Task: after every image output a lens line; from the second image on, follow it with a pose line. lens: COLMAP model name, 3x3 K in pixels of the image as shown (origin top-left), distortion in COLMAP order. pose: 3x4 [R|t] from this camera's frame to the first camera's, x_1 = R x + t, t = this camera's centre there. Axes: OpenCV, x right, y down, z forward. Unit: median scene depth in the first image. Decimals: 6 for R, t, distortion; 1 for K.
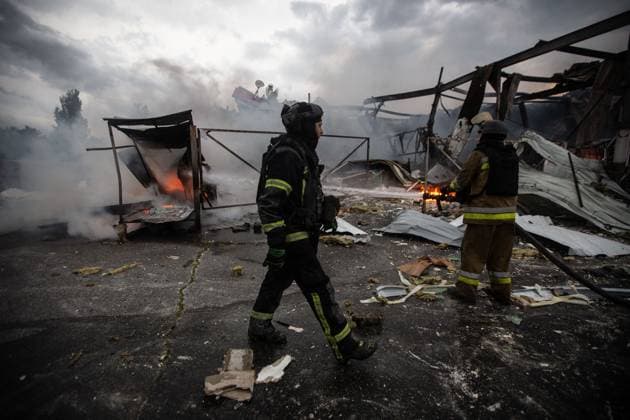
lens RADIAL K [[287.1, 0, 315.0], [0, 287.1, 210.0], [0, 0, 1]] dist [-0.050408, 0.016226]
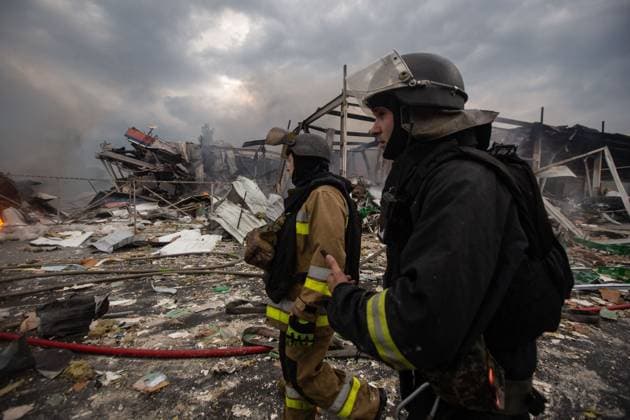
lens RADIAL K [[287.1, 0, 315.0], [0, 287.1, 210.0], [0, 0, 1]] dist [-0.050408, 0.016226]
pose [[0.990192, 0.006249, 0.139570, 0.463531], [0.010469, 0.992871, -0.118729, 0.029935], [-0.139317, 0.119026, 0.983068, -0.219640]]
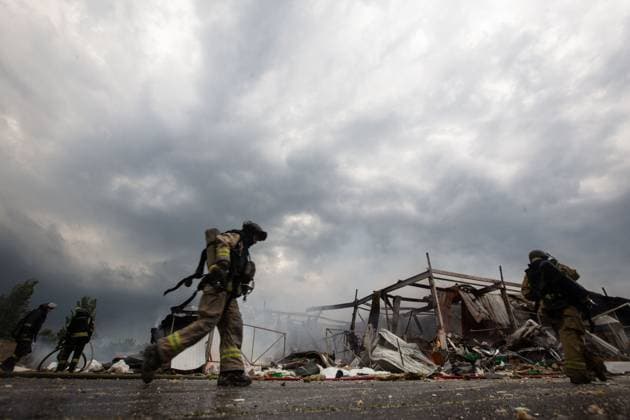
lens RADIAL K [[287.1, 0, 315.0], [0, 287.1, 210.0], [0, 0, 1]] dist [-0.050408, 0.016226]
pose [[0.985662, 0.097771, 0.137516, -0.024260], [0.012974, 0.768677, -0.639505, 0.169447], [-0.168231, 0.632120, 0.756388, -0.463008]]
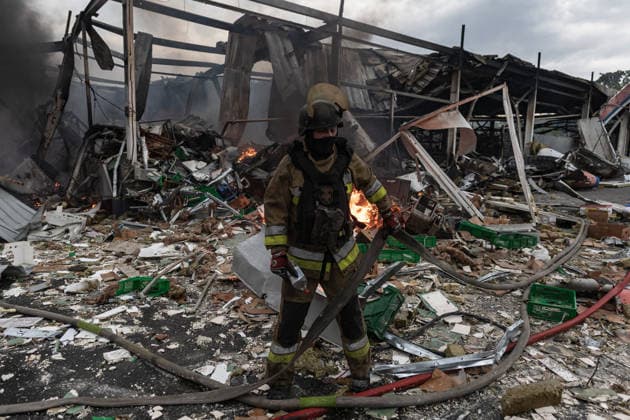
lens RADIAL K [[425.6, 0, 315.0], [0, 425.6, 210.0], [0, 0, 1]] dist [0.003498, 0.000770]
pose [[0.906448, -0.035363, 0.420835, 0.635562], [0.047645, 0.998689, -0.018703, 0.009969], [-0.419622, 0.037004, 0.906944, -0.170127]]
